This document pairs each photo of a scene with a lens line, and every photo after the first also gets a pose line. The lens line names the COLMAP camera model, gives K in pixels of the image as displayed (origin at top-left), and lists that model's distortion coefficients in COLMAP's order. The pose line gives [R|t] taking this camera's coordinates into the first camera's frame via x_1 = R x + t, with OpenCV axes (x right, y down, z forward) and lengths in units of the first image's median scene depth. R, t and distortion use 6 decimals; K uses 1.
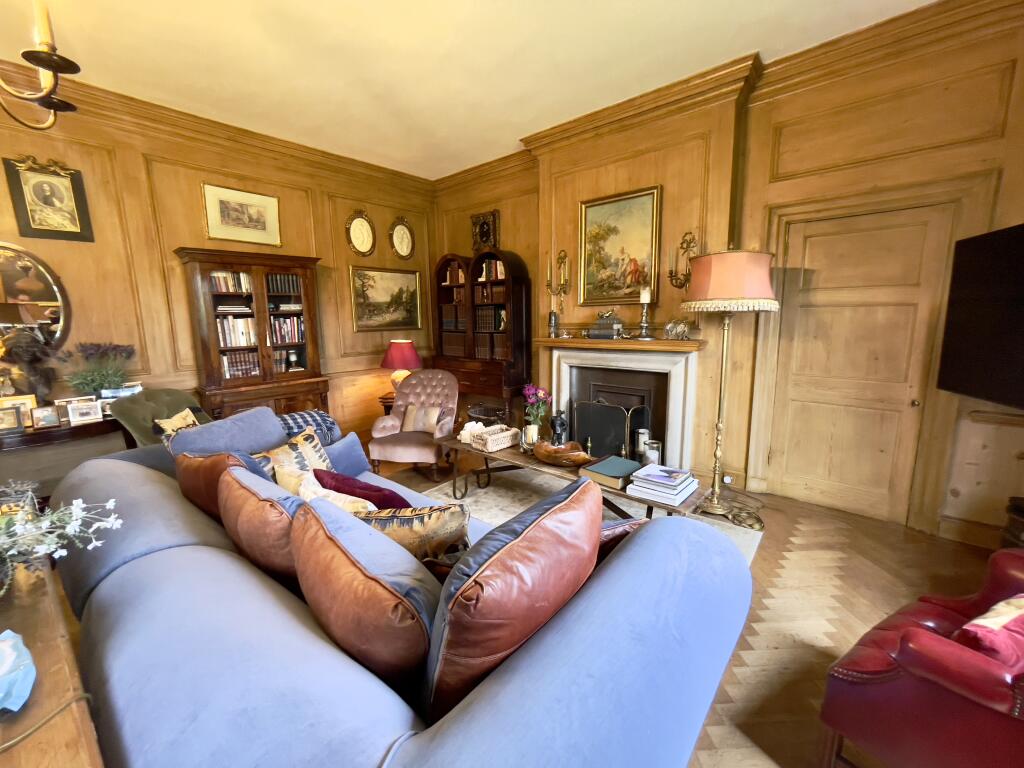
lens RADIAL K [[409.0, 0, 512.0], [0, 409.0, 384.0], [0, 0, 1]] dist [0.001137, 0.000221]
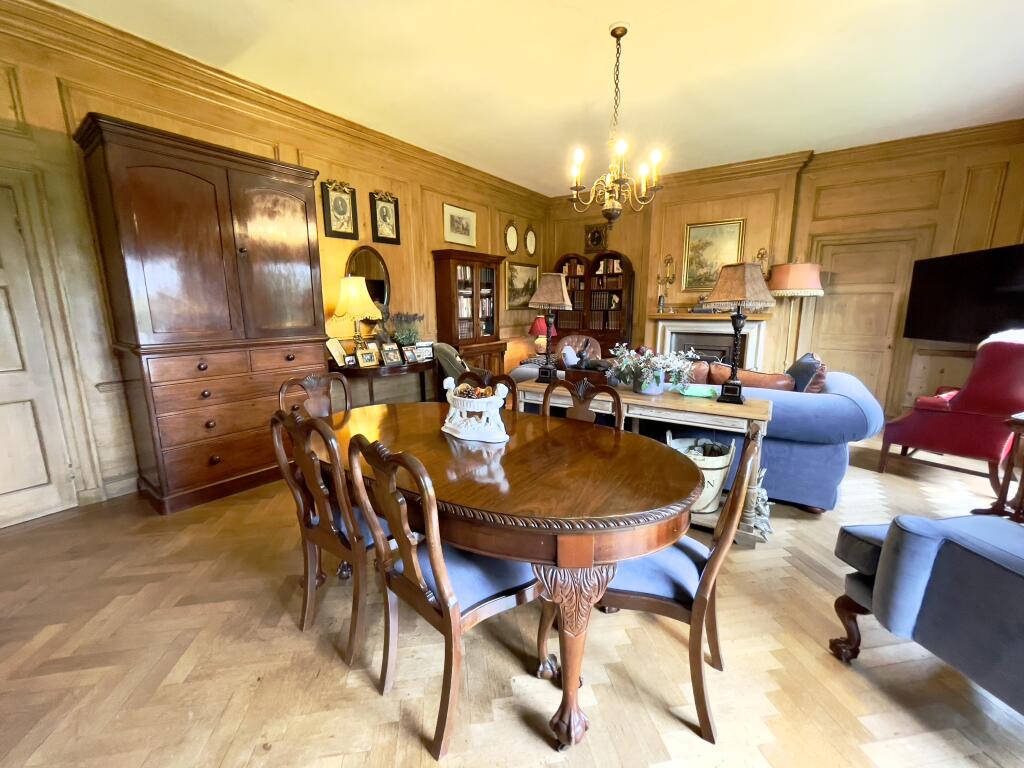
lens RADIAL K [[408.2, 0, 512.0], [0, 408.2, 384.0], [0, 0, 1]] dist [-0.028940, 0.013784]
pose [[0.994164, -0.013005, 0.107097, -0.670478], [0.010376, 0.999632, 0.025067, 0.110906], [-0.107383, -0.023810, 0.993933, -0.460255]]
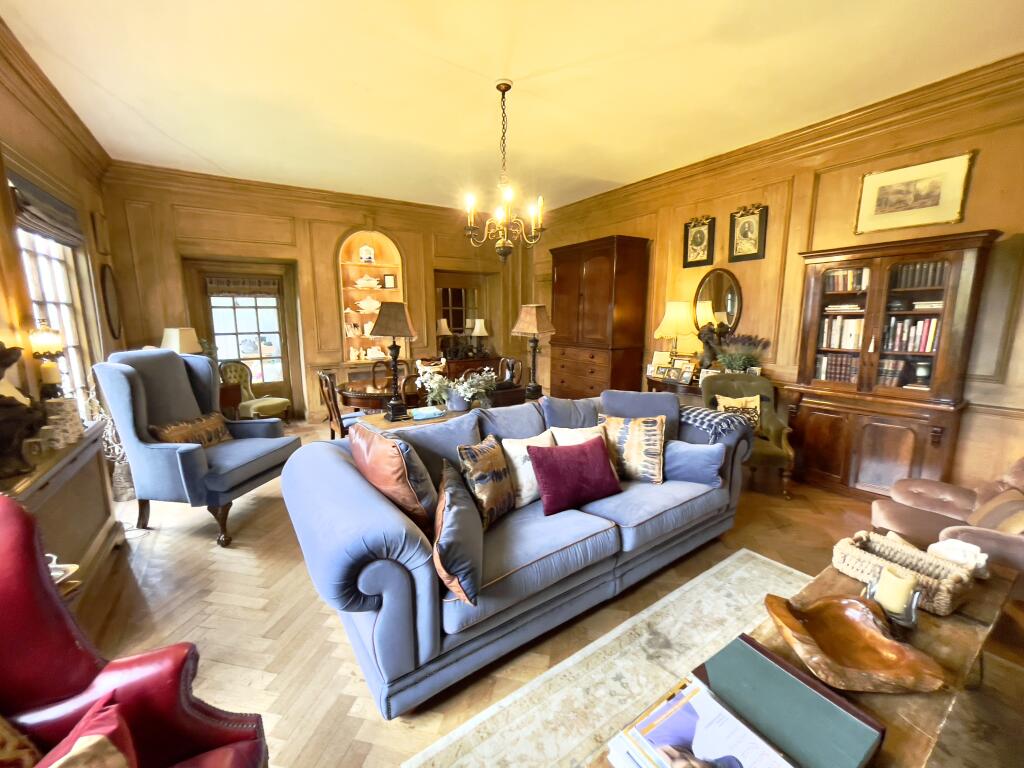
lens RADIAL K [[422.2, 0, 509.5], [0, 422.2, 380.6], [0, 0, 1]] dist [0.002201, 0.000326]
pose [[-0.250849, 0.166212, -0.953650, 0.457133], [-0.151360, 0.966297, 0.208231, -0.110495], [0.956120, 0.196579, -0.217237, 0.511855]]
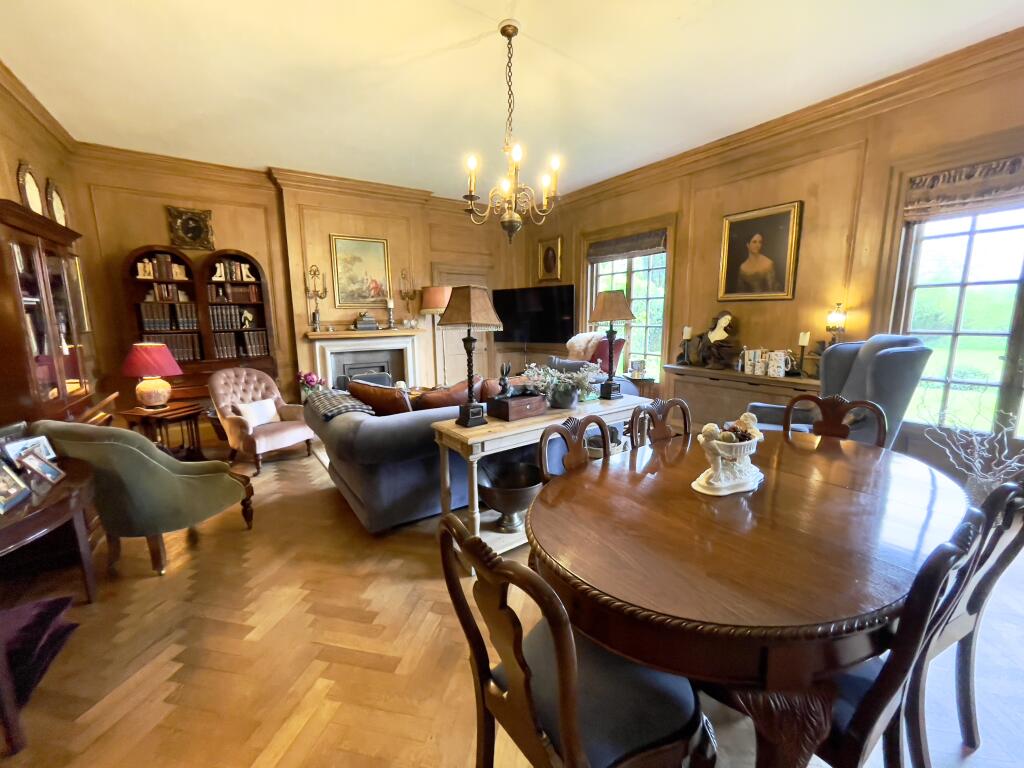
lens RADIAL K [[408.2, 0, 512.0], [0, 408.2, 384.0], [0, 0, 1]] dist [-0.028940, 0.013784]
pose [[0.272712, -0.147545, 0.950715, -1.085801], [0.162418, 0.981048, 0.105664, 0.010681], [-0.948287, 0.125597, 0.291508, 0.083135]]
